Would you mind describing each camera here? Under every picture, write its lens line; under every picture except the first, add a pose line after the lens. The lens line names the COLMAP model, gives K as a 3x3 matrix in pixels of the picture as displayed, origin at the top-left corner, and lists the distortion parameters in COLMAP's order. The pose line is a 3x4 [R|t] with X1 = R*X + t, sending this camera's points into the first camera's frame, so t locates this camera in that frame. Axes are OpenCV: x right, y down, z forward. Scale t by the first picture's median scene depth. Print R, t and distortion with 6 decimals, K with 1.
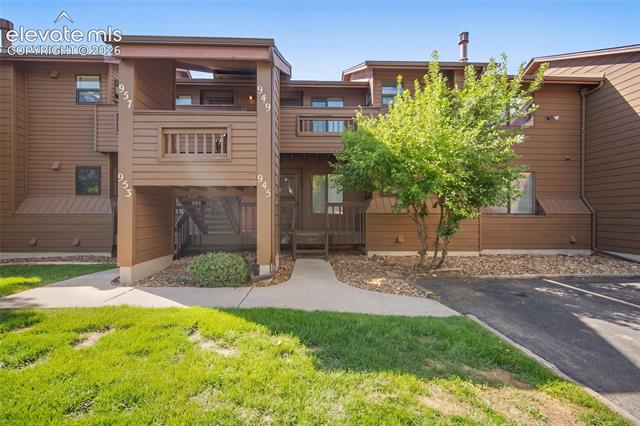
lens RADIAL K [[256.5, 0, 316.6], [0, 256.5, 210.0], [0, 0, 1]] dist [-0.004855, -0.000533]
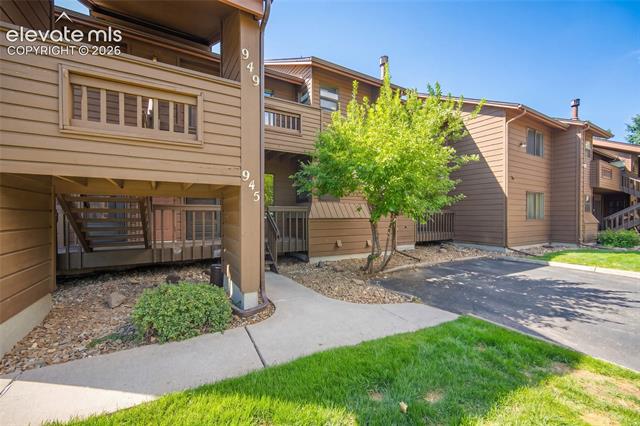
lens RADIAL K [[256.5, 0, 316.6], [0, 256.5, 210.0], [0, 0, 1]] dist [-0.004855, -0.000533]
pose [[0.879758, 0.004468, 0.475401, -0.389130], [-0.002559, 0.999986, -0.004664, -0.022075], [-0.475415, 0.002887, 0.879757, 0.262515]]
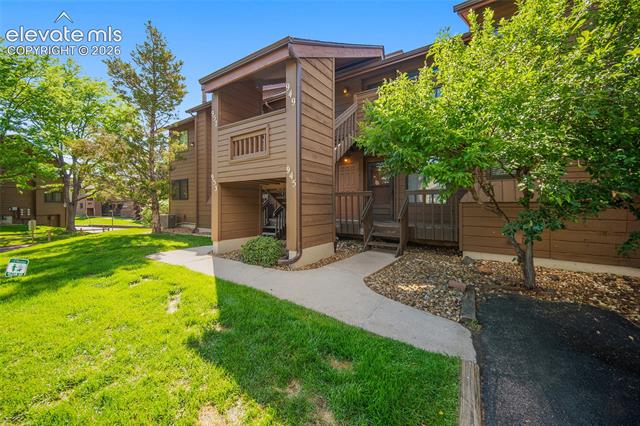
lens RADIAL K [[253.5, 0, 318.3], [0, 253.5, 200.9], [0, 0, 1]] dist [-0.000656, -0.000043]
pose [[0.806161, -0.008549, -0.591635, 0.508794], [0.008786, 0.999958, -0.002477, 0.011158], [0.591631, -0.003201, 0.806202, 0.216793]]
